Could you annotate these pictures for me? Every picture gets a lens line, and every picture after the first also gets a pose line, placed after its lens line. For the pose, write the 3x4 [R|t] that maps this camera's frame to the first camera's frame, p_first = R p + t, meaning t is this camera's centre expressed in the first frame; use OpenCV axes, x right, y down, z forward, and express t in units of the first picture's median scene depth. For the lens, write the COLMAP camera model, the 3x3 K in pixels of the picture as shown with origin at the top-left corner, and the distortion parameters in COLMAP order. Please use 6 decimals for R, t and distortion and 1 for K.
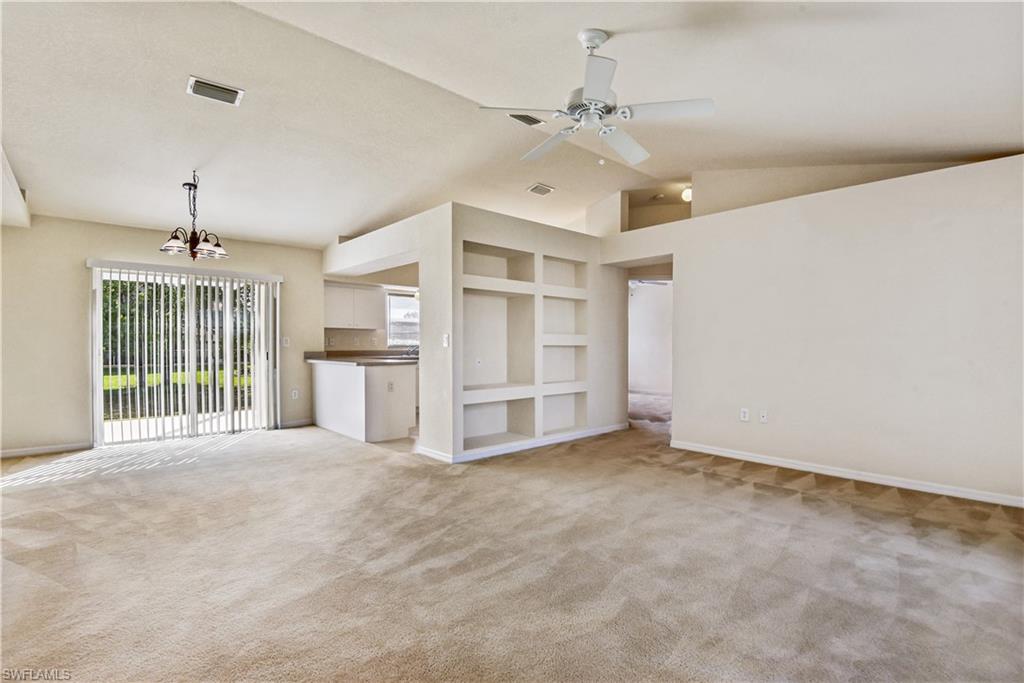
lens RADIAL K [[473.0, 0, 507.3], [0, 473.0, 348.5], [0, 0, 1]] dist [-0.001986, -0.005207]
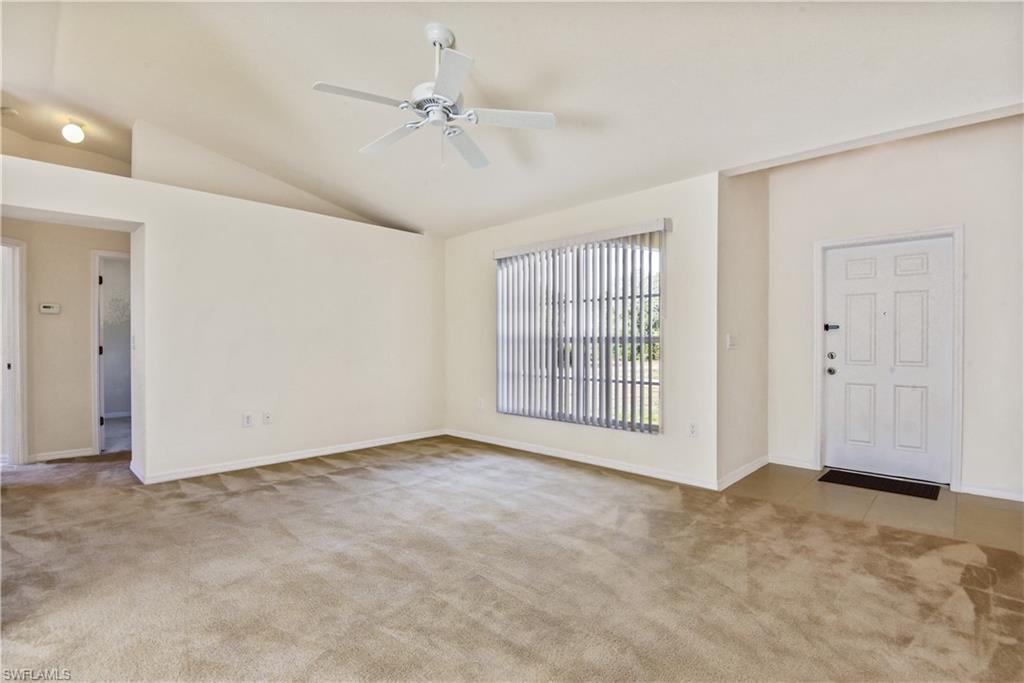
lens RADIAL K [[473.0, 0, 511.6], [0, 473.0, 342.5], [0, 0, 1]] dist [-0.001986, -0.005207]
pose [[-0.051348, -0.000221, 0.998681, -0.632101], [0.011467, 0.999934, 0.000811, -0.014551], [-0.998615, 0.011494, -0.051342, 0.681301]]
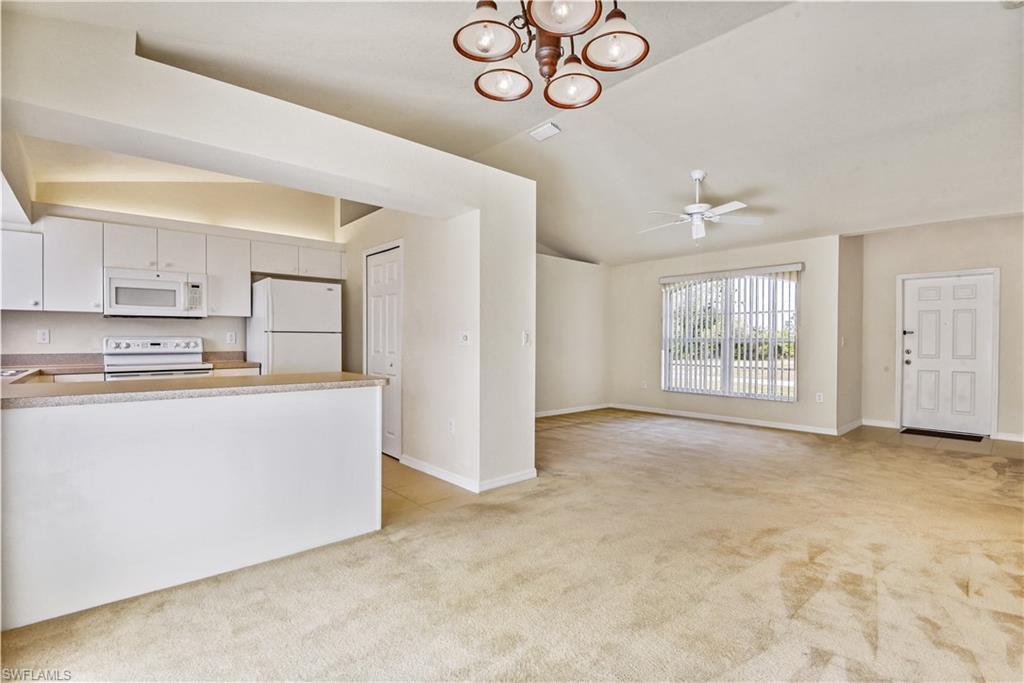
lens RADIAL K [[473.0, 0, 515.6], [0, 473.0, 343.5], [0, 0, 1]] dist [-0.001986, -0.005207]
pose [[0.003984, -0.004272, 0.999983, -1.258079], [0.005098, 0.999978, 0.004251, -0.017287], [-0.999979, 0.005081, 0.004005, 1.281508]]
